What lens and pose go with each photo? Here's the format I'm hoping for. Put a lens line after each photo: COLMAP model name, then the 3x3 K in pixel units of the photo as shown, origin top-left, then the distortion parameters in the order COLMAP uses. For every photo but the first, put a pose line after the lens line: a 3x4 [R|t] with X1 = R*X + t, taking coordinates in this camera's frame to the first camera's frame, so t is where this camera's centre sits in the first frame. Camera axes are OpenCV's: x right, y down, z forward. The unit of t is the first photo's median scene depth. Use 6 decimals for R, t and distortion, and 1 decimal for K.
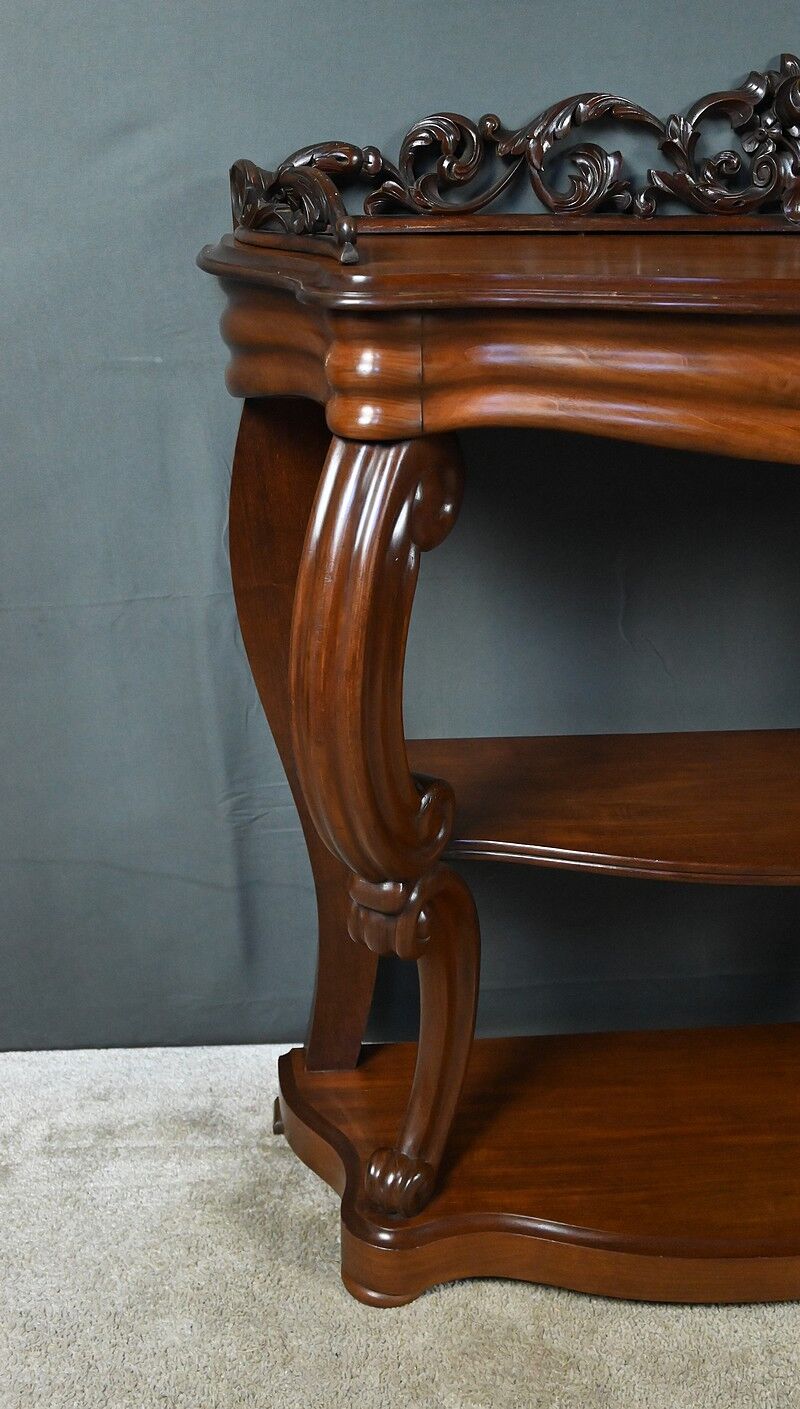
lens RADIAL K [[1436.2, 0, 486.0], [0, 1436.2, 703.4], [0, 0, 1]] dist [-0.010421, -0.019289]
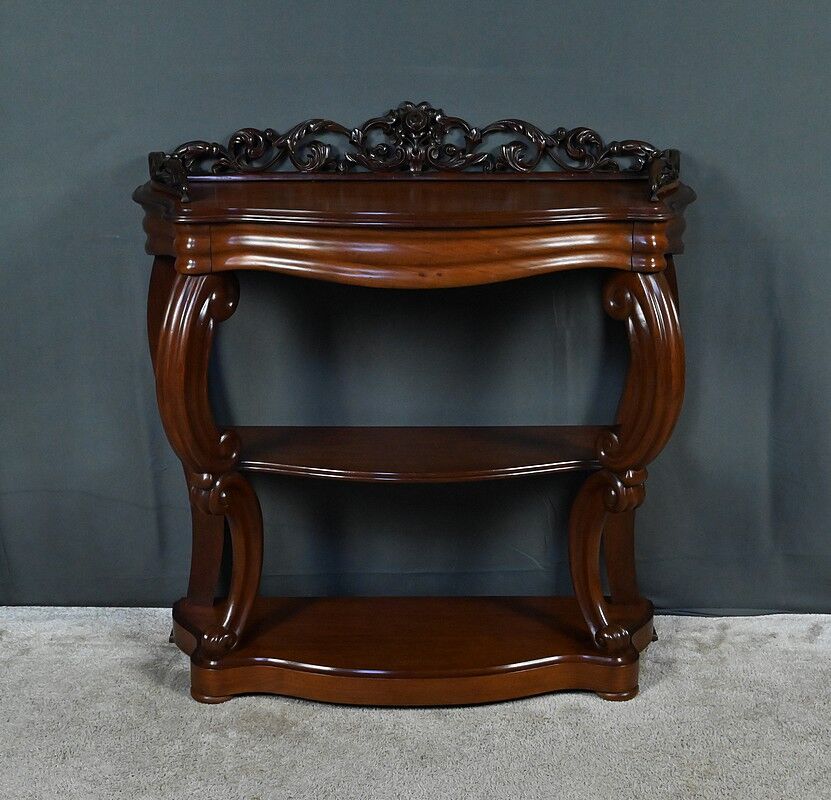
lens RADIAL K [[1416.4, 0, 415.5], [0, 1416.4, 400.0], [0, 0, 1]] dist [-0.018461, -0.022518]
pose [[0.997070, 0.019058, -0.074088, 0.368491], [-0.026226, 0.994936, -0.097024, 0.192302], [0.071864, 0.098683, 0.992521, -1.018424]]
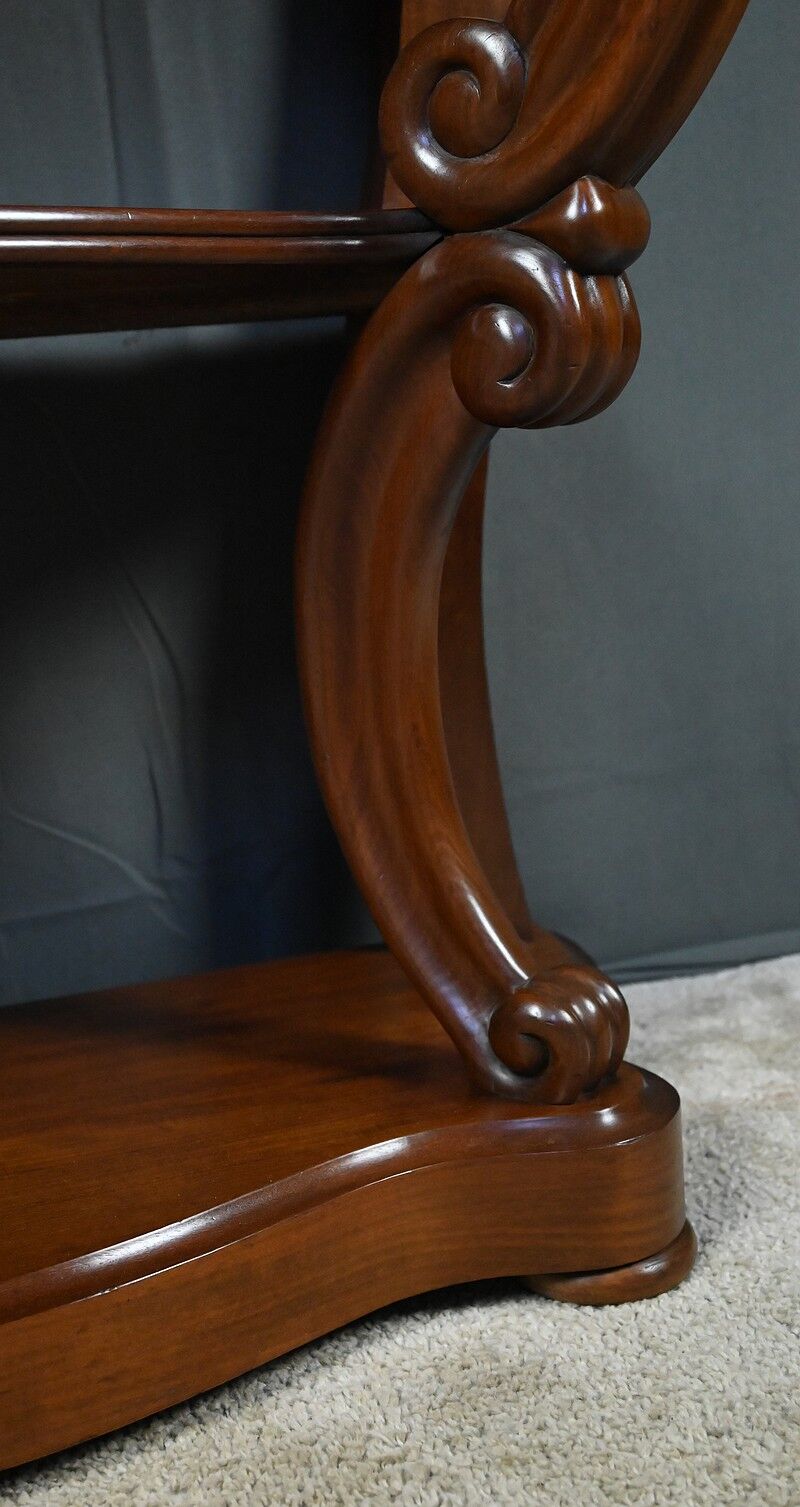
lens RADIAL K [[1838.7, 0, 299.3], [0, 1838.7, 722.6], [0, 0, 1]] dist [0.000089, -0.008878]
pose [[0.969497, -0.120471, 0.213453, 0.303068], [0.164103, 0.965914, -0.200199, 0.341208], [-0.182059, 0.229121, 0.956221, 0.495984]]
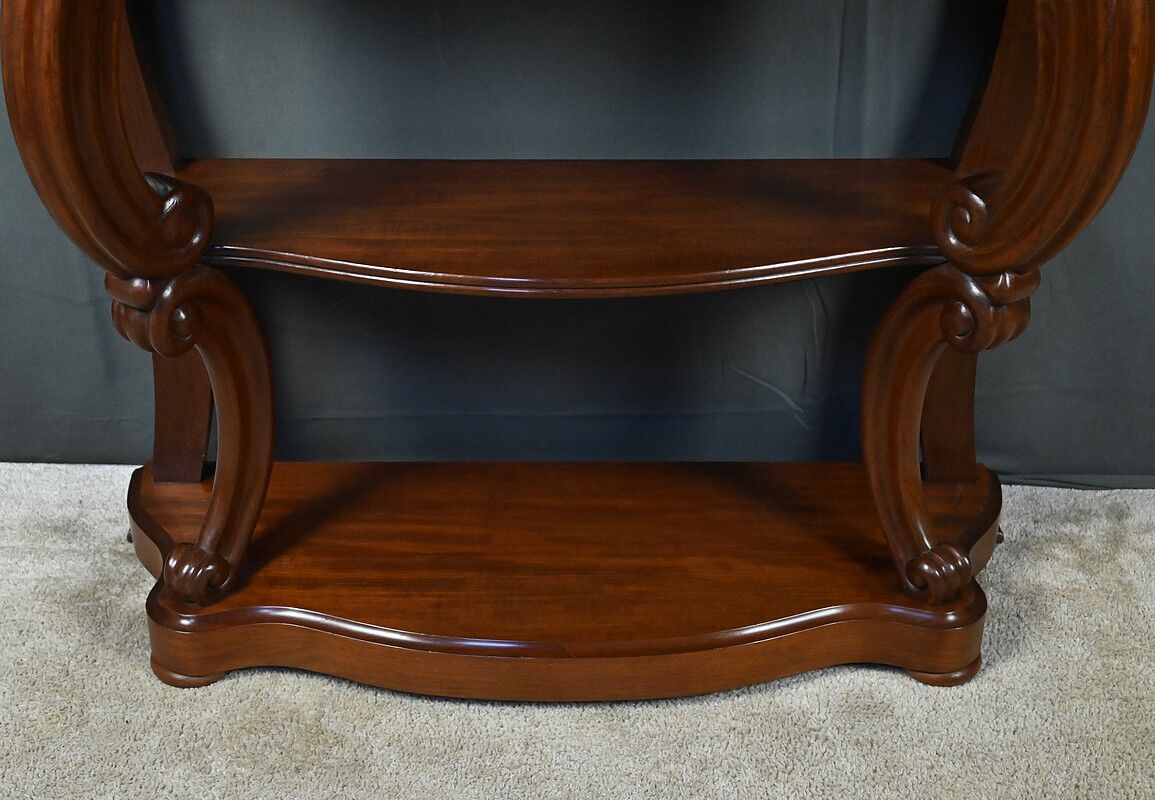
lens RADIAL K [[1665.1, 0, 555.6], [0, 1665.1, 398.8], [0, 0, 1]] dist [-0.002803, -0.088005]
pose [[0.995926, 0.040582, -0.080521, 0.311064], [-0.029971, 0.991210, 0.128859, 0.039474], [0.085042, -0.125921, 0.988388, -0.188775]]
